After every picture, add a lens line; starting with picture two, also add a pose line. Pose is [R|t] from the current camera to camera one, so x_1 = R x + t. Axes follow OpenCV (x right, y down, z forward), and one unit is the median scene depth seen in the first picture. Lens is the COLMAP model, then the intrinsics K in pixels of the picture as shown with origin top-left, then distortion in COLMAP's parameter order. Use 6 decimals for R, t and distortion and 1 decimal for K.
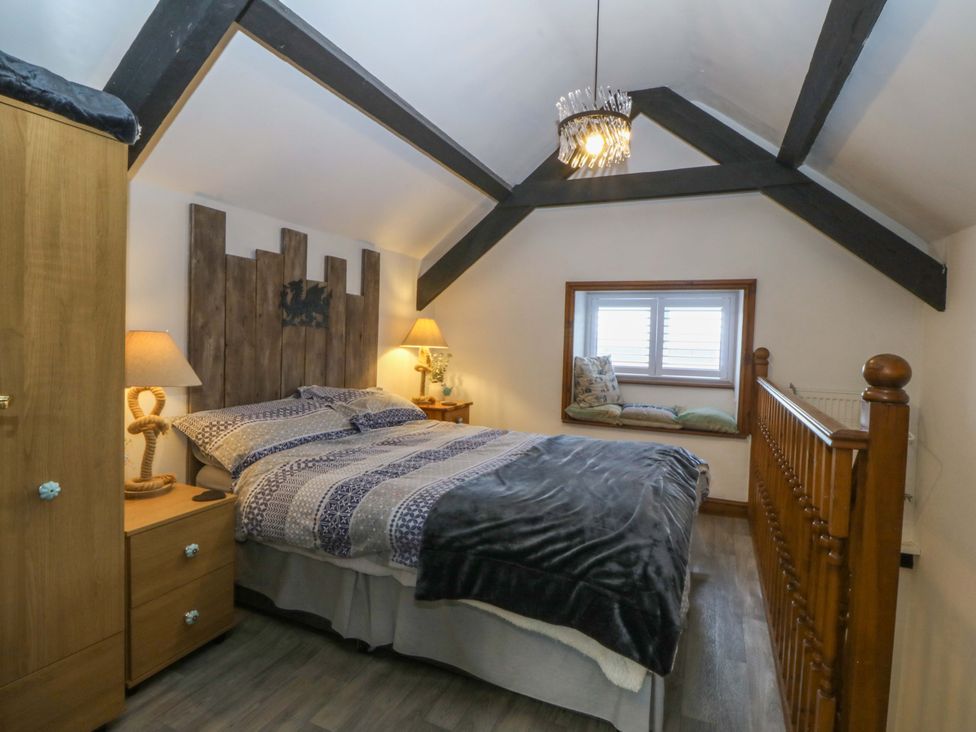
lens RADIAL K [[506.2, 0, 488.0], [0, 506.2, 366.0], [0, 0, 1]] dist [-0.002128, -0.013787]
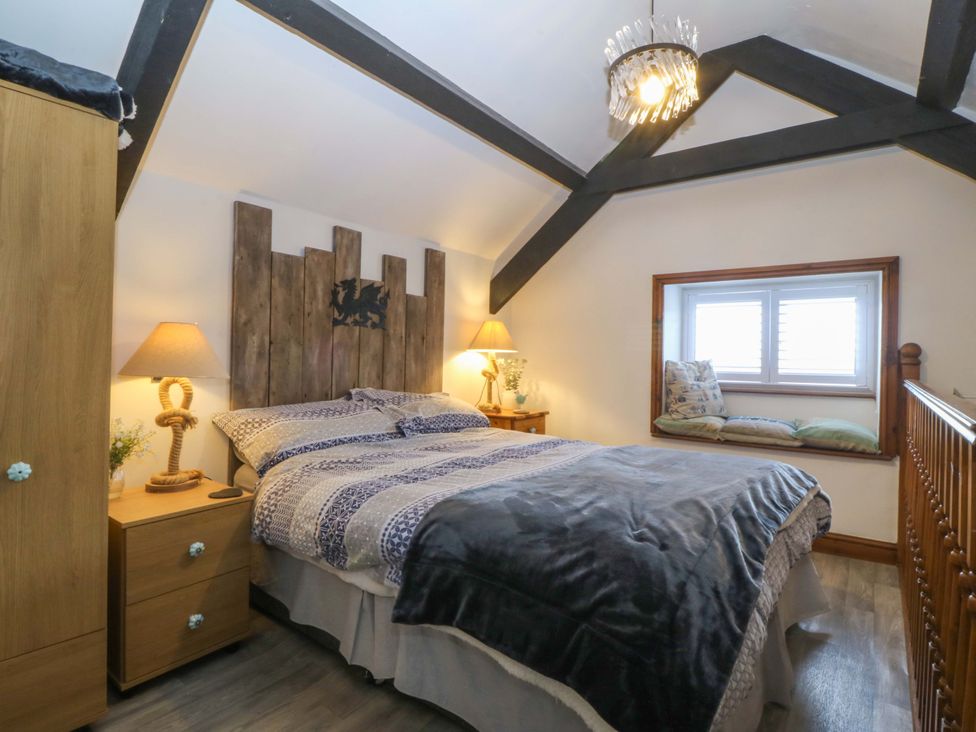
lens RADIAL K [[510.5, 0, 486.1], [0, 510.5, 361.3], [0, 0, 1]] dist [0.001674, -0.014194]
pose [[0.973401, -0.010045, -0.228887, 0.107426], [-0.001062, 0.998830, -0.048353, 0.038425], [0.229104, 0.047310, 0.972252, 0.115479]]
